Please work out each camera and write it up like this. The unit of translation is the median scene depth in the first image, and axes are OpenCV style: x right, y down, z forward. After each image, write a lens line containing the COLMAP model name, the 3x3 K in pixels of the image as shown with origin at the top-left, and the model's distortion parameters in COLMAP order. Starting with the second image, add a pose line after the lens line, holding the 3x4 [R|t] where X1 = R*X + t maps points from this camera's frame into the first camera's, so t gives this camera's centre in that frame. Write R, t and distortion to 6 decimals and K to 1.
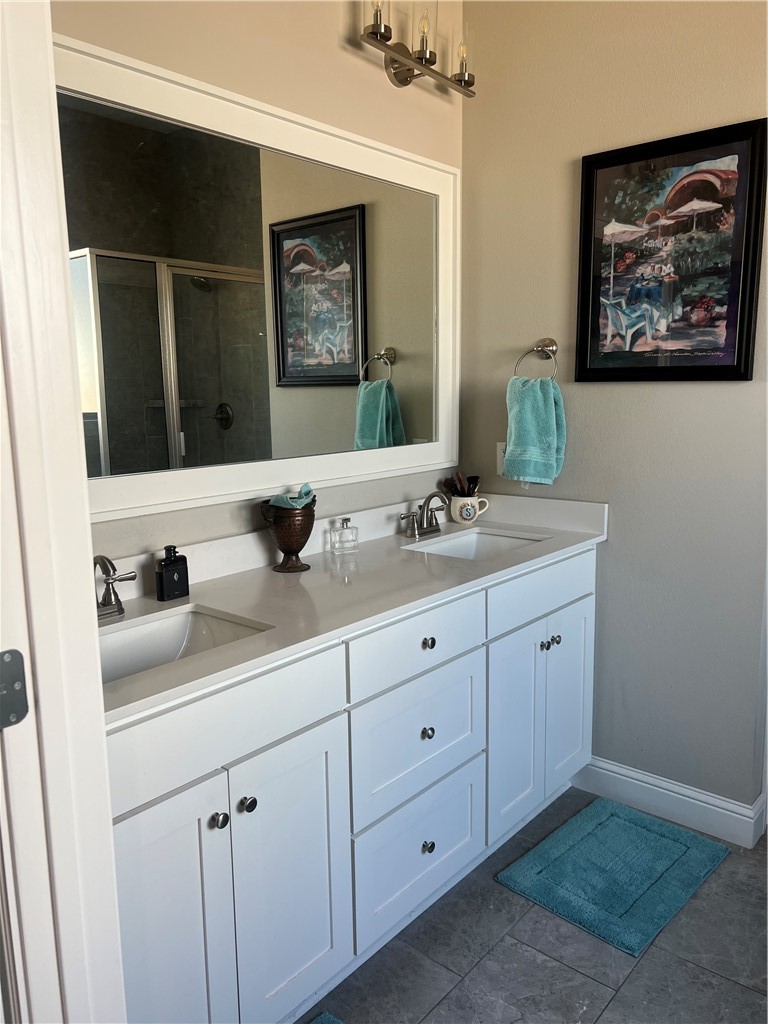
lens RADIAL K [[777.8, 0, 380.1], [0, 777.8, 511.0], [0, 0, 1]] dist [0.031088, -0.019964]
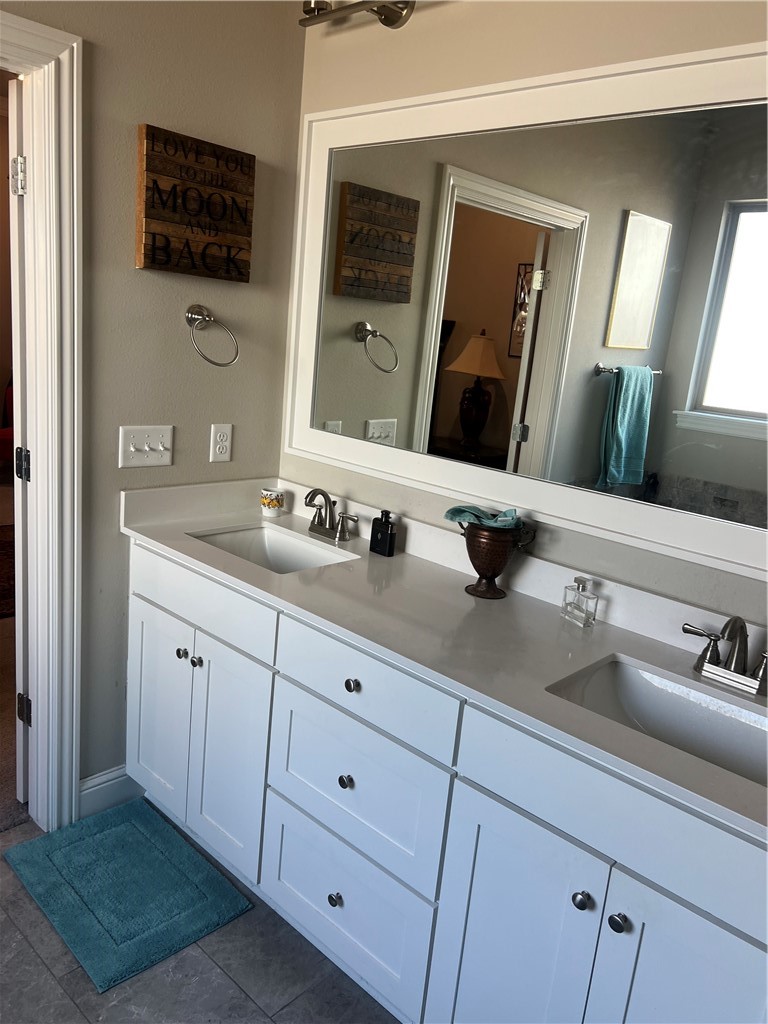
lens RADIAL K [[777.8, 0, 376.8], [0, 777.8, 511.1], [0, 0, 1]] dist [0.031088, -0.019964]
pose [[-0.039462, 0.250203, -0.967389, 0.826626], [-0.260761, 0.932017, 0.251691, -0.232856], [0.964596, 0.262190, 0.028464, 0.901370]]
